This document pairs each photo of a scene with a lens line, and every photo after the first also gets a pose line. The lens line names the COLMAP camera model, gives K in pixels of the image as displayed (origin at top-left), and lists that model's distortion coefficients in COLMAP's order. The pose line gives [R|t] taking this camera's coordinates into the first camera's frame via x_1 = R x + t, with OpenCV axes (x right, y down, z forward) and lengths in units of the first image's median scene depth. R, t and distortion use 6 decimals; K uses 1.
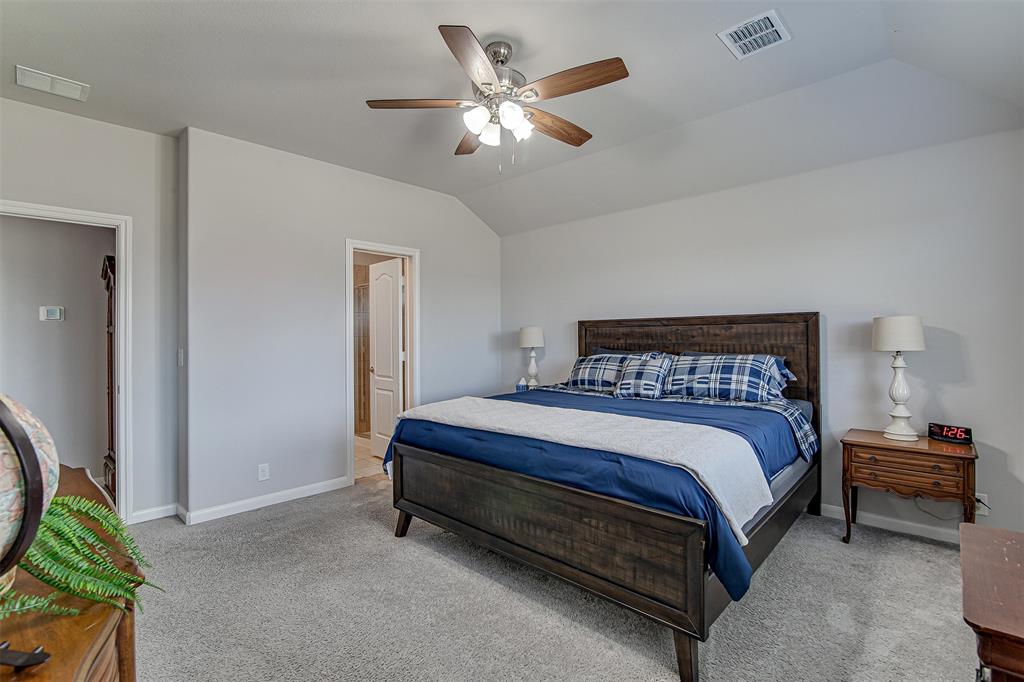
lens RADIAL K [[492.2, 0, 510.5], [0, 492.2, 344.6], [0, 0, 1]] dist [0.005822, 0.000375]
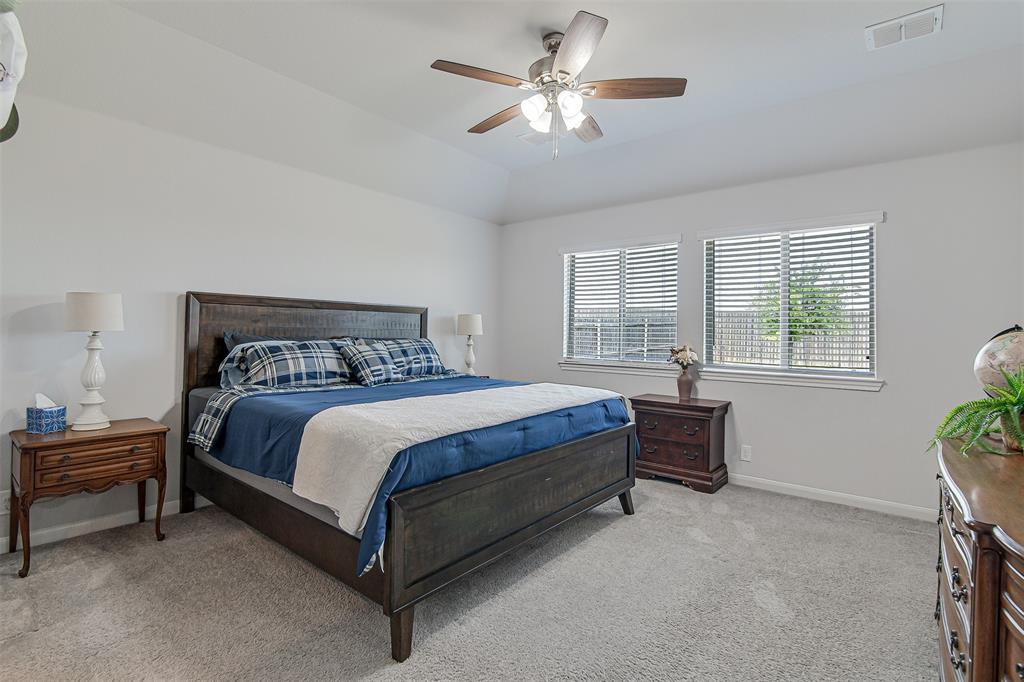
lens RADIAL K [[492.2, 0, 511.8], [0, 492.2, 334.8], [0, 0, 1]] dist [0.005822, 0.000375]
pose [[-0.082003, -0.003158, 0.996627, -0.668559], [-0.009045, 0.999956, 0.002424, 0.005158], [-0.996591, -0.008816, -0.082028, 0.741317]]
